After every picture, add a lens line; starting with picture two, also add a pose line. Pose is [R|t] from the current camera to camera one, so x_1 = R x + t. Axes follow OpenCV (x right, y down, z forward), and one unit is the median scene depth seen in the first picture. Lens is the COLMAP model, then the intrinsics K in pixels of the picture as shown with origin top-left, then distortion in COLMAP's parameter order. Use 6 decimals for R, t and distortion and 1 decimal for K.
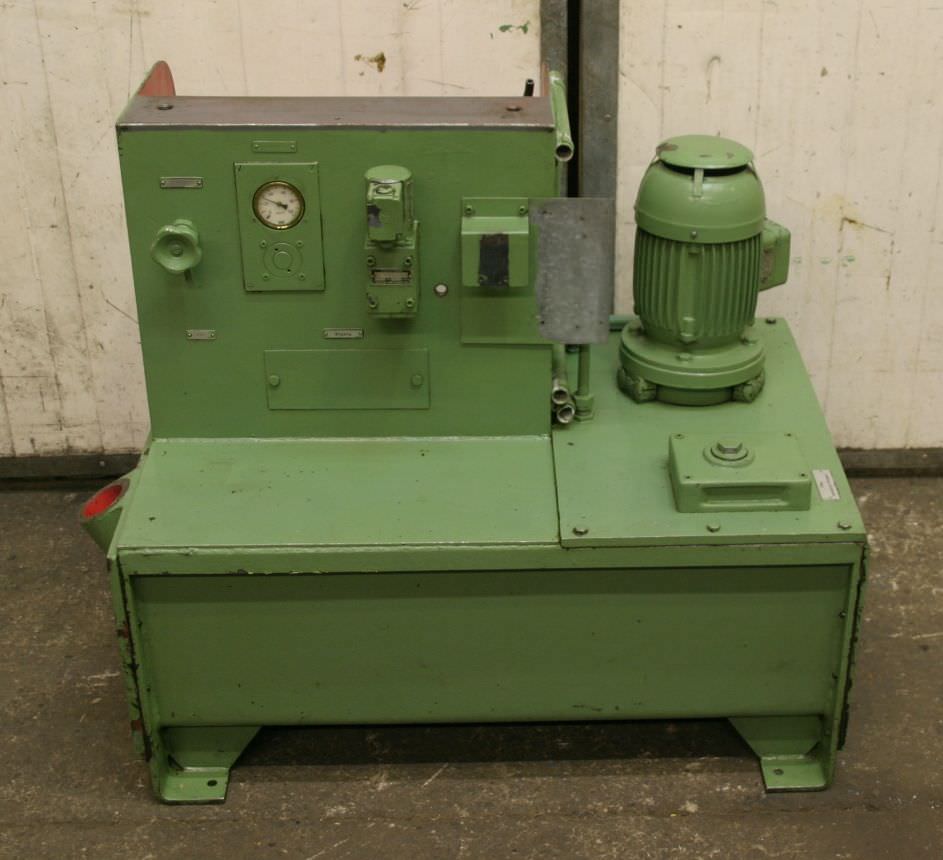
lens RADIAL K [[1565.1, 0, 592.2], [0, 1565.1, 406.9], [0, 0, 1]] dist [-0.022789, 0.017878]
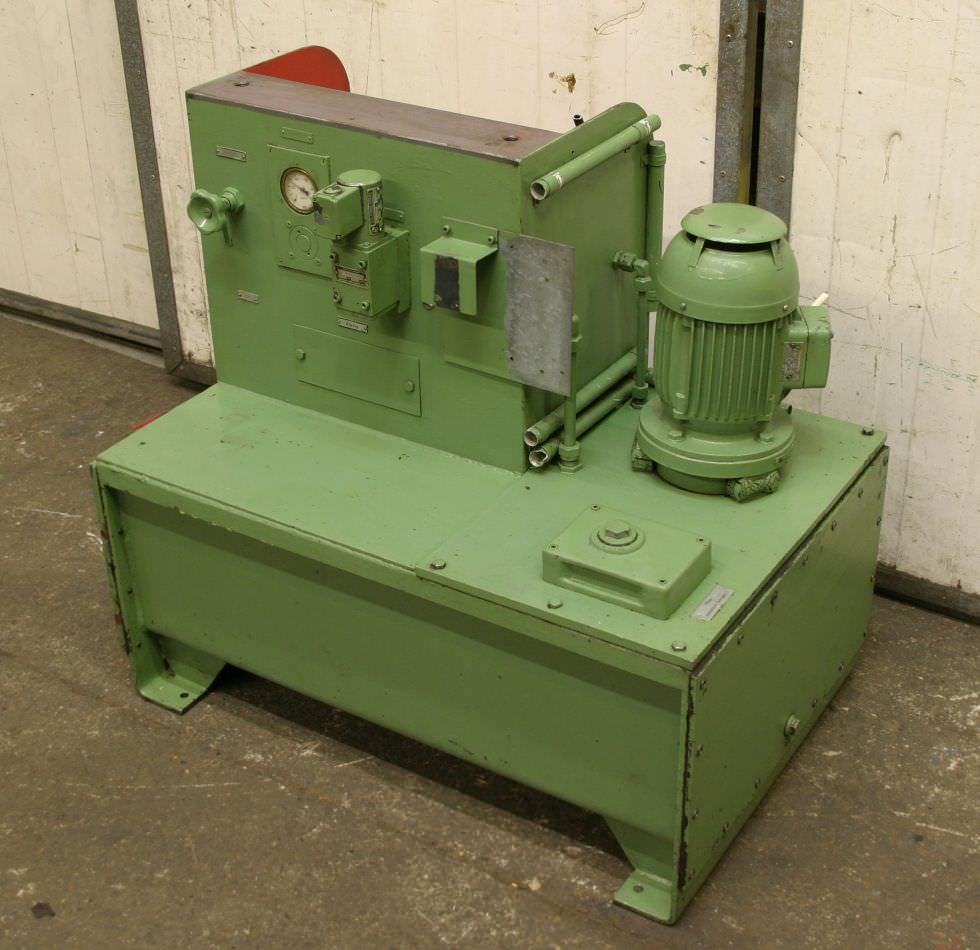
lens RADIAL K [[1583.8, 0, 578.0], [0, 1583.8, 474.2], [0, 0, 1]] dist [-0.029089, 0.078297]
pose [[0.834266, 0.265793, -0.483068, 0.495317], [-0.255932, 0.962708, 0.087703, -0.080590], [0.488365, 0.050465, 0.871179, 0.154027]]
